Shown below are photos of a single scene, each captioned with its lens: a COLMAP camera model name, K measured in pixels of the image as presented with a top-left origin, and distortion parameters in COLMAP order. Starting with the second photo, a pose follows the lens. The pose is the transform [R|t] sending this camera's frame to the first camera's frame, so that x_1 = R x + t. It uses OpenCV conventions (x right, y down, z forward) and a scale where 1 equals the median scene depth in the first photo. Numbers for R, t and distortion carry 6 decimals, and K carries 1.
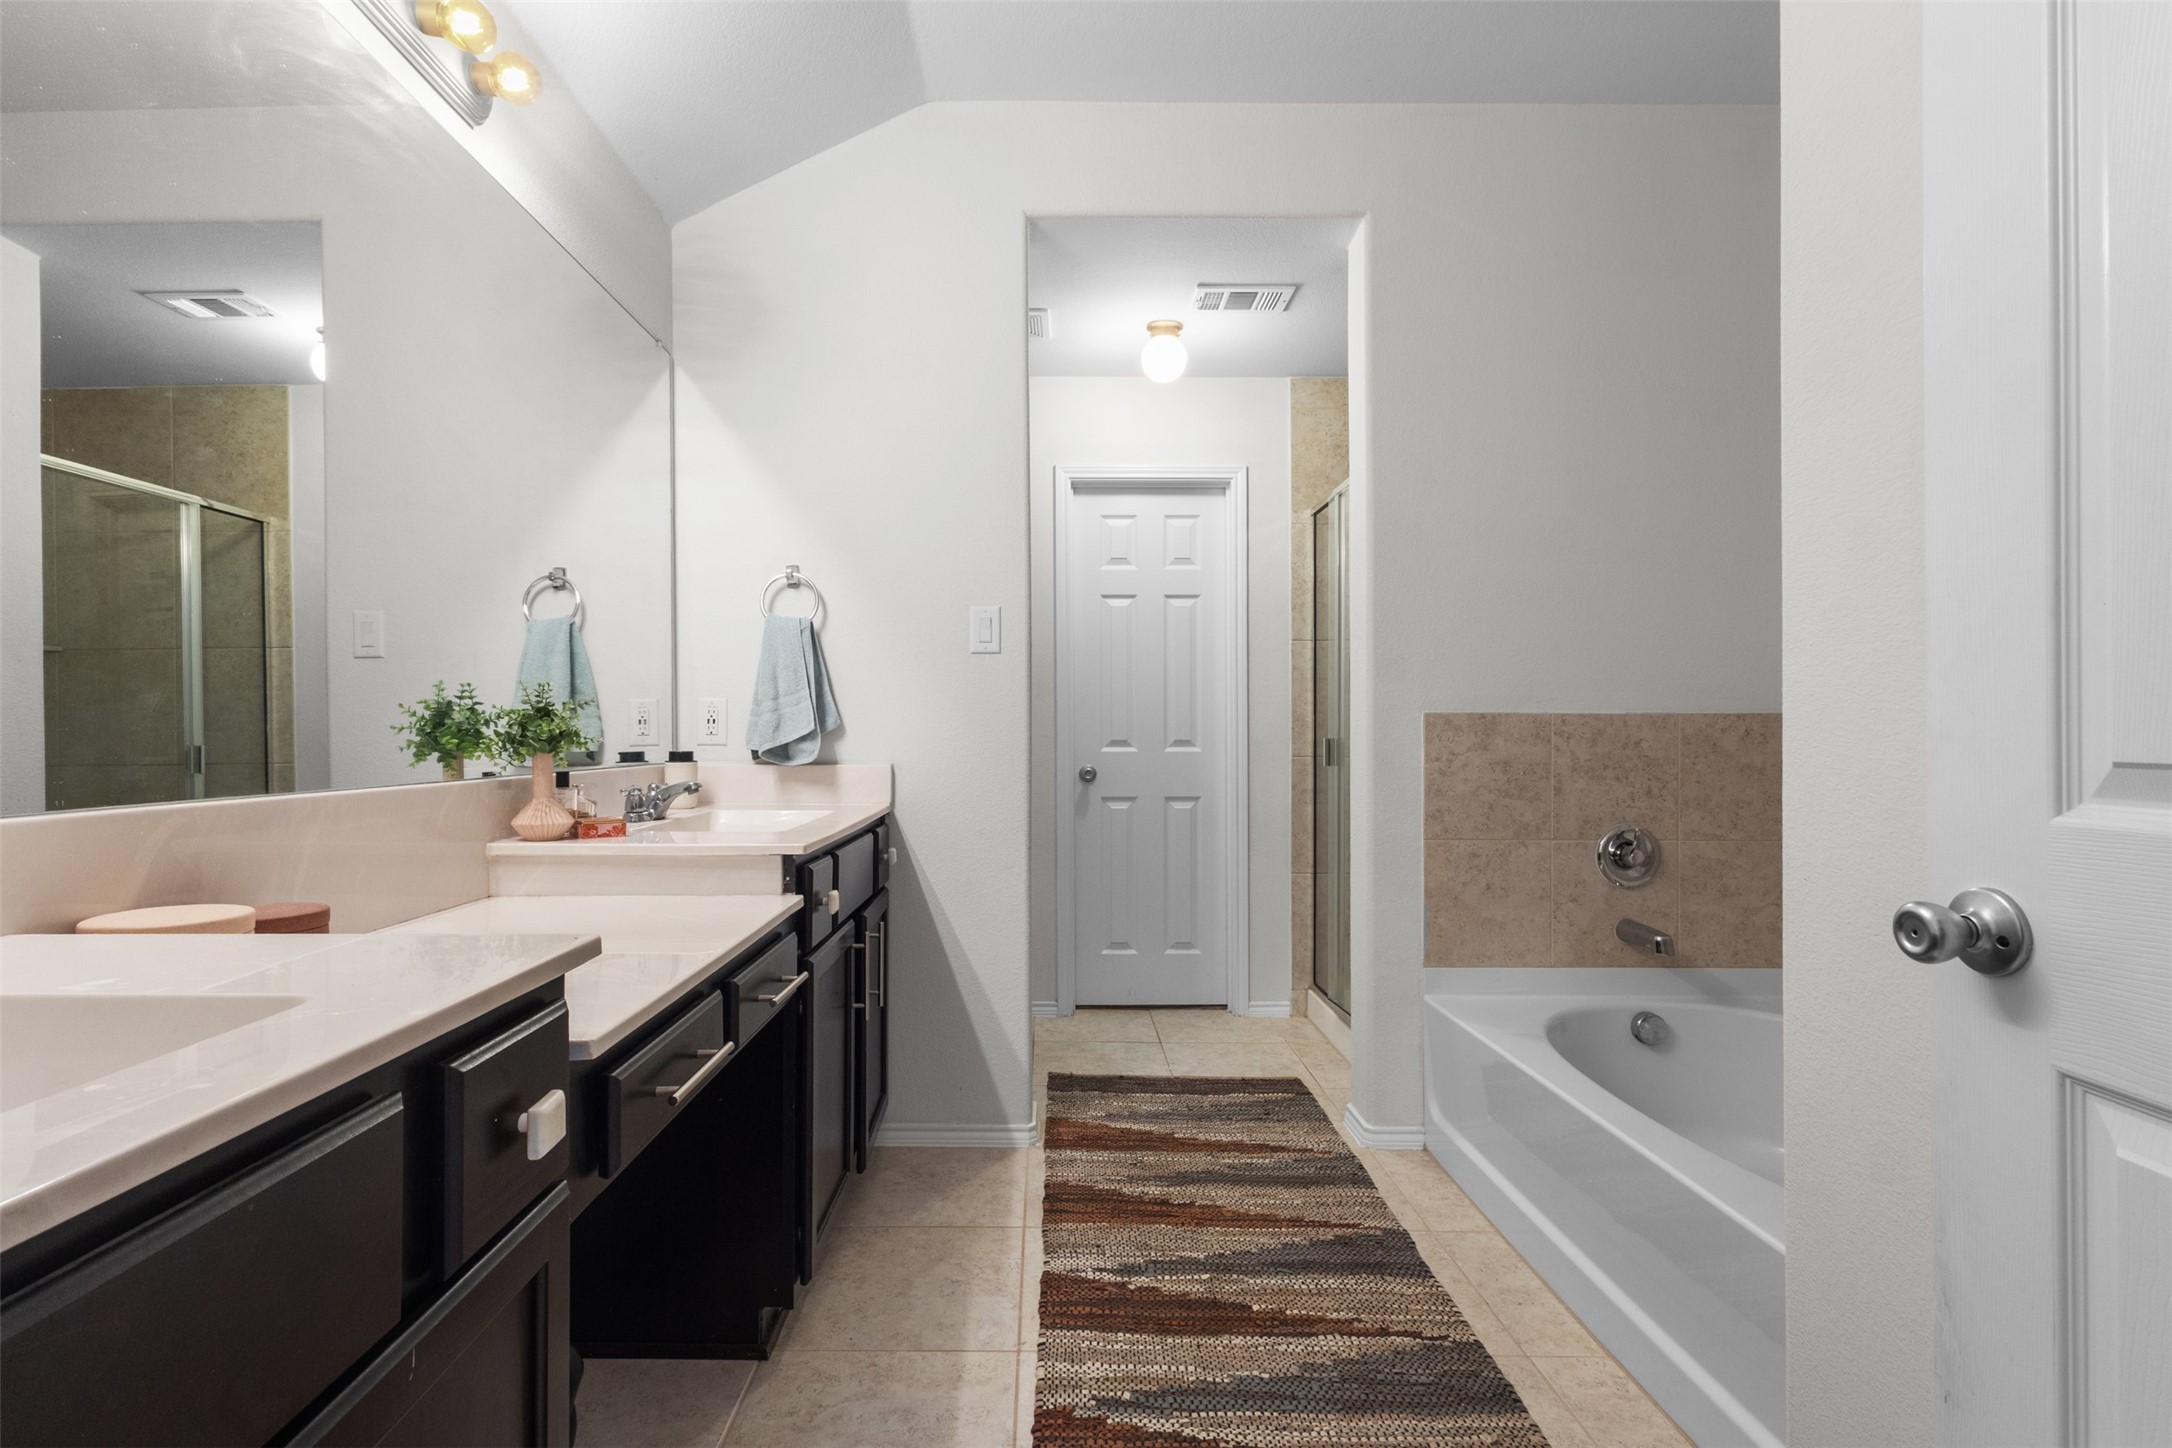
lens RADIAL K [[1001.3, 0, 1042.1], [0, 1001.3, 733.0], [0, 0, 1]] dist [0.005616, -0.001099]
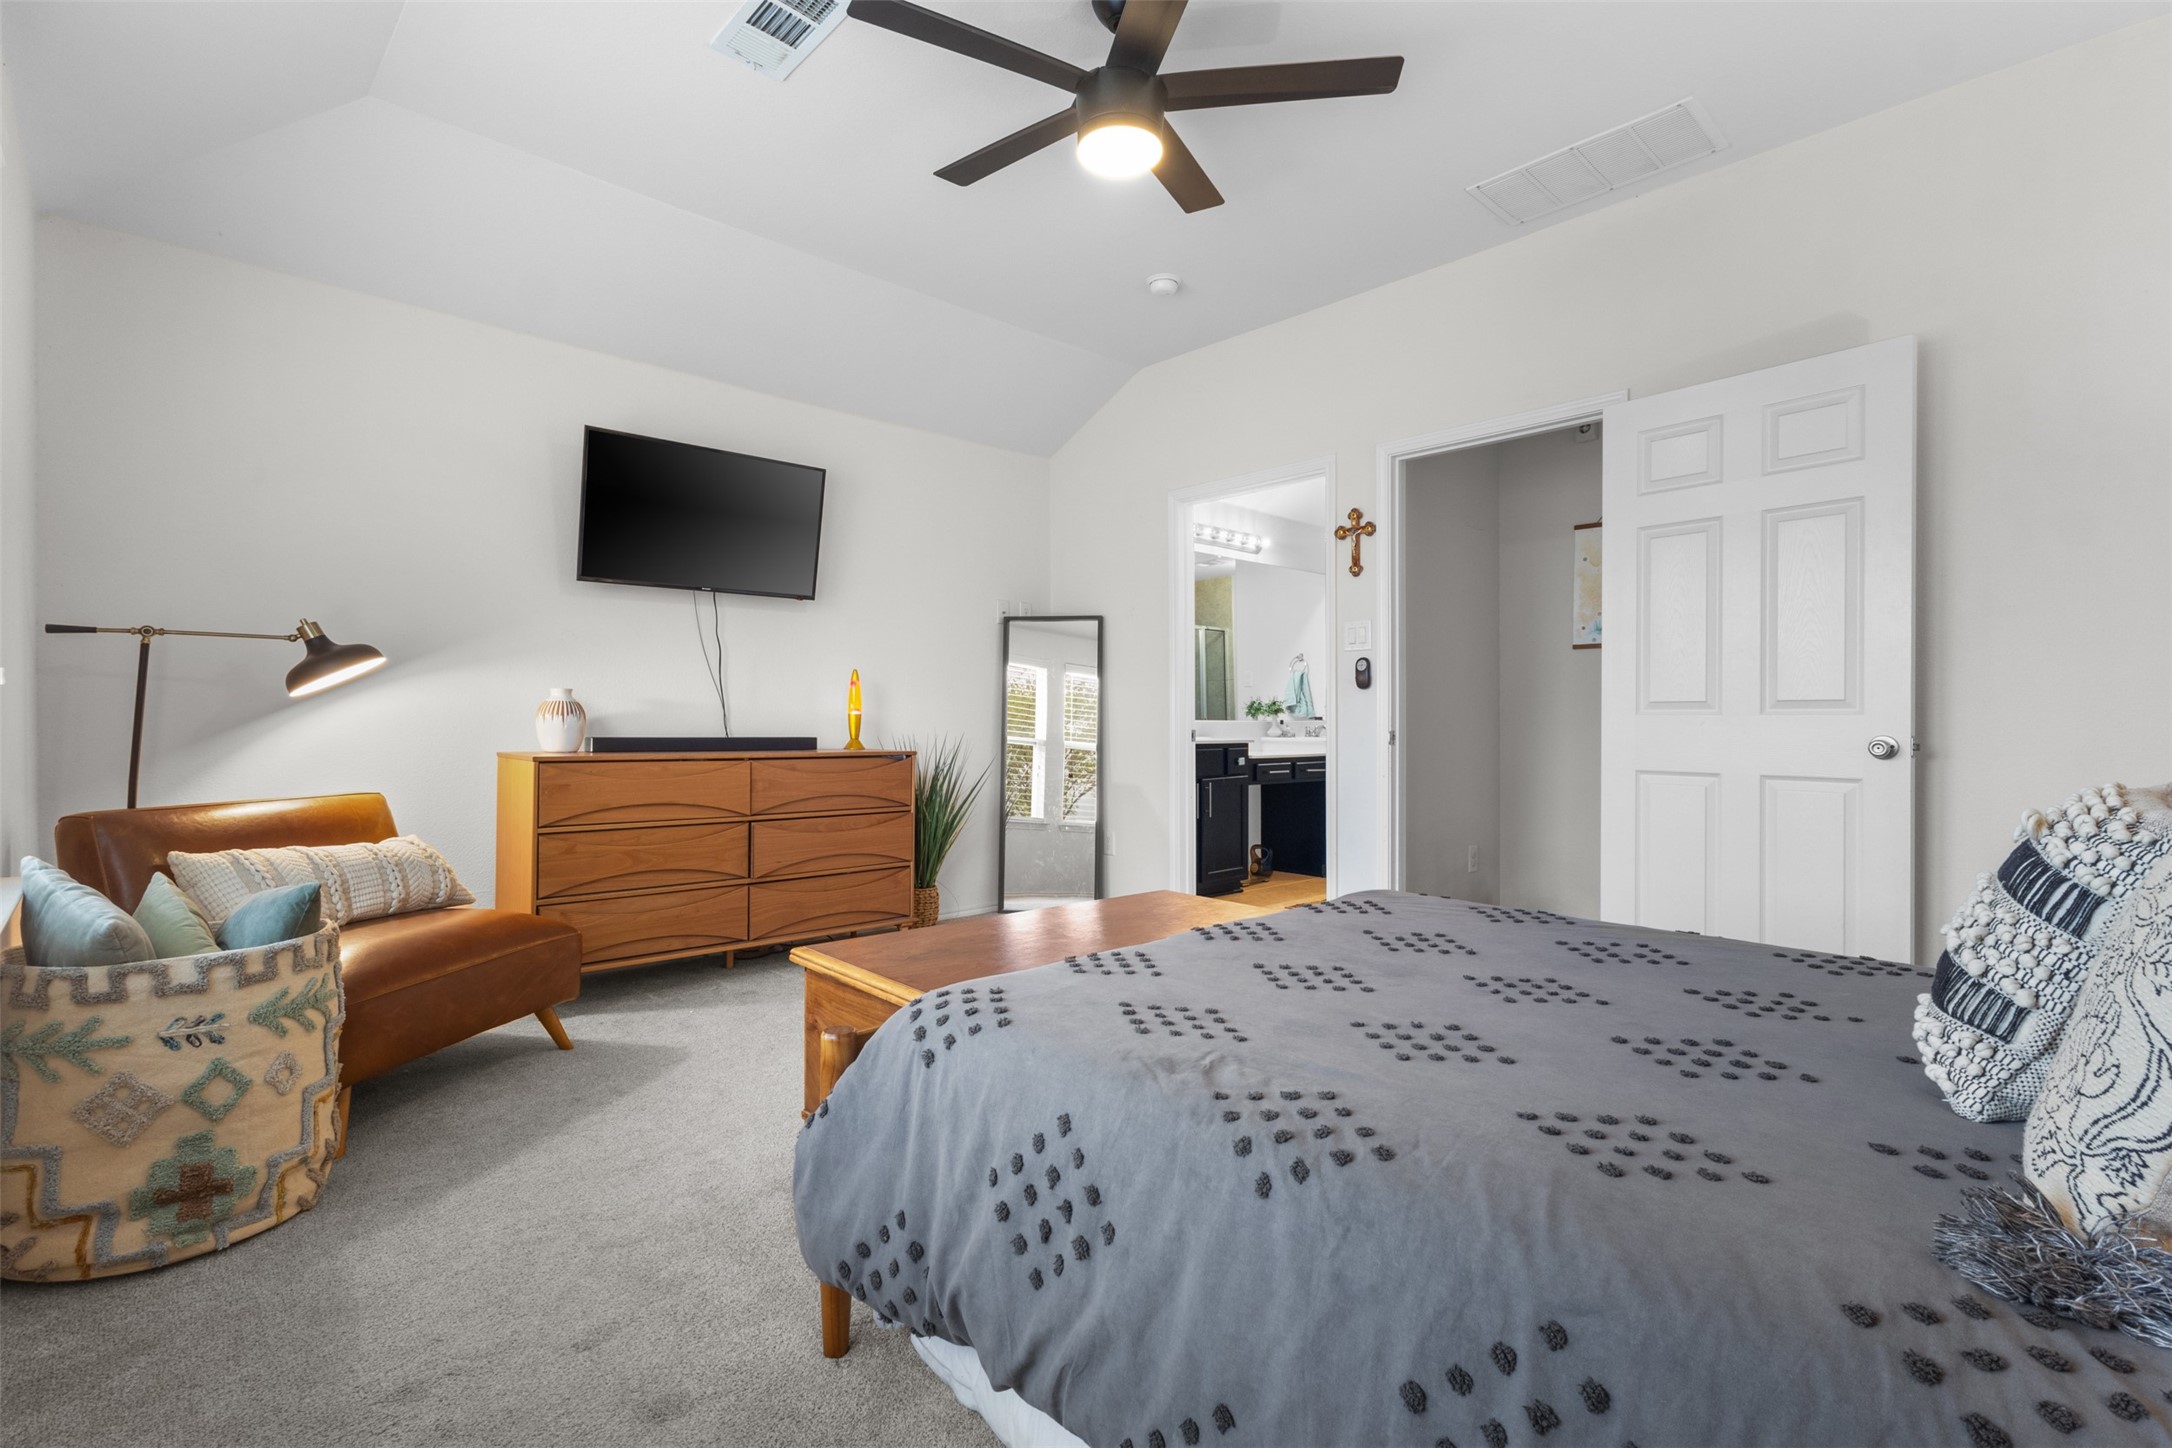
lens RADIAL K [[1001.3, 0, 1080.1], [0, 1001.3, 719.8], [0, 0, 1]] dist [0.005616, -0.001099]
pose [[0.679920, -0.000364, -0.733287, 1.772104], [-0.000624, 0.999999, -0.001075, 0.044945], [0.733286, 0.001188, 0.679919, -2.105328]]
